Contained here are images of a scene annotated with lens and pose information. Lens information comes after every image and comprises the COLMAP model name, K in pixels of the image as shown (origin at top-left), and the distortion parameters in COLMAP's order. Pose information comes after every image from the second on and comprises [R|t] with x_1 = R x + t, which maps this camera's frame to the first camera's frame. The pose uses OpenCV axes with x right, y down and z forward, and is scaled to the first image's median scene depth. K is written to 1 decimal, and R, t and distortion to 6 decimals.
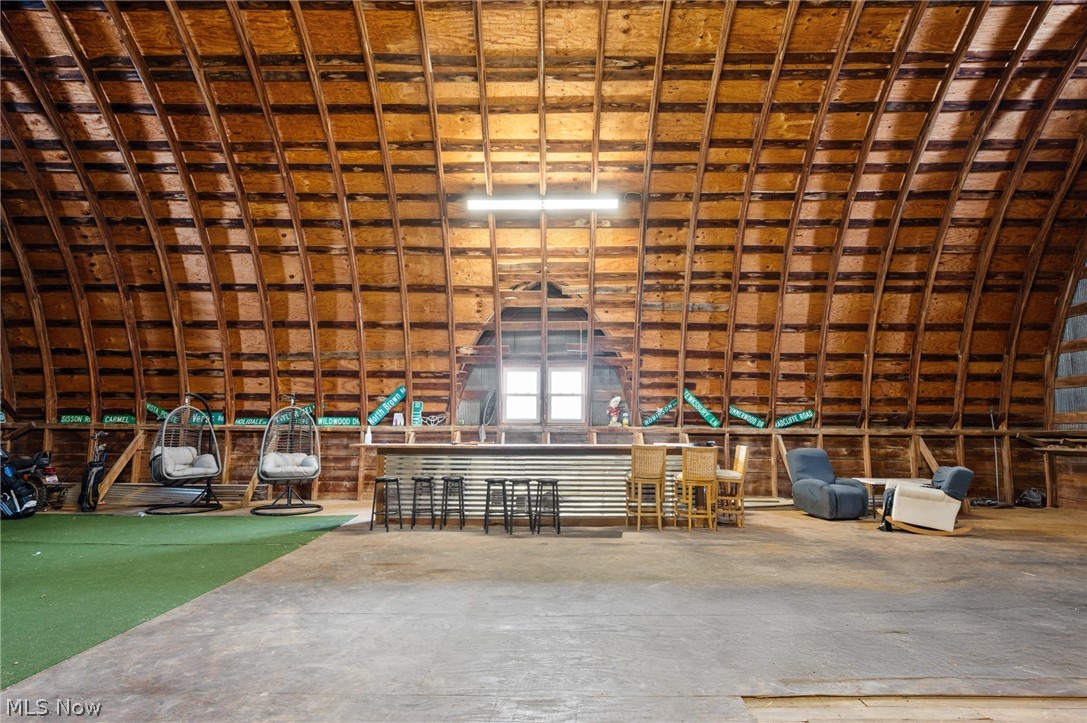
lens RADIAL K [[566.2, 0, 543.5], [0, 566.2, 358.8], [0, 0, 1]] dist [-0.001598, 0.000111]
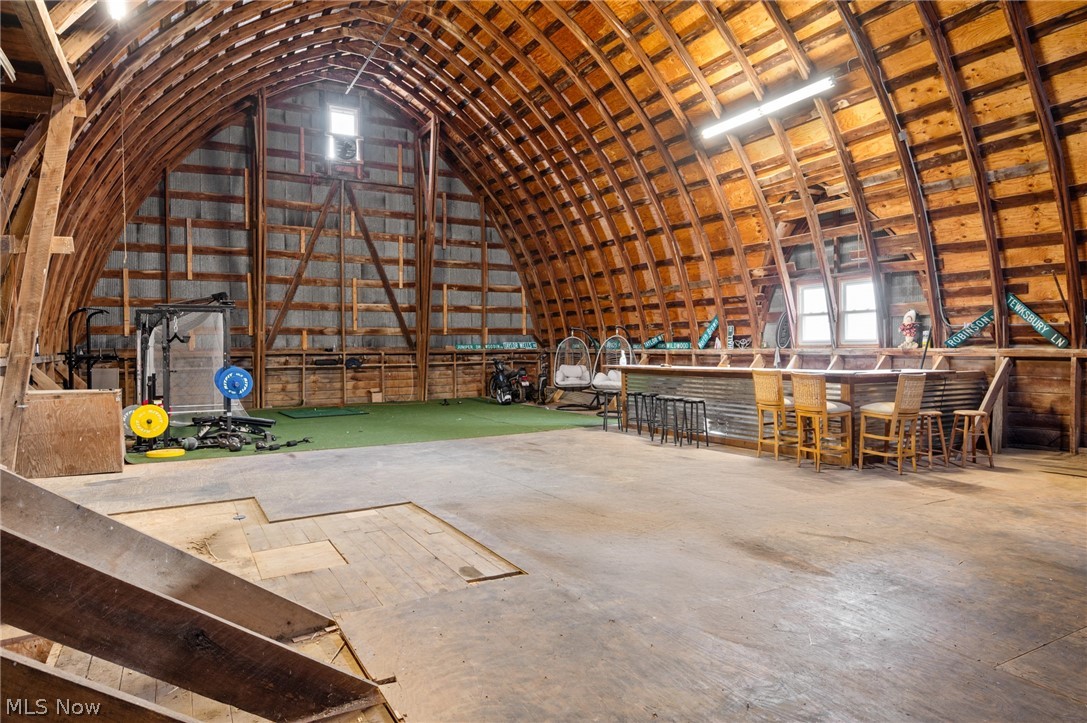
lens RADIAL K [[661.3, 0, 543.3], [0, 661.3, 360.2], [0, 0, 1]] dist [0.004606, 0.000838]
pose [[0.497204, 0.007455, -0.867602, 0.671998], [0.115705, 0.990462, 0.074819, 0.006849], [0.859884, -0.137586, 0.491599, 0.095120]]
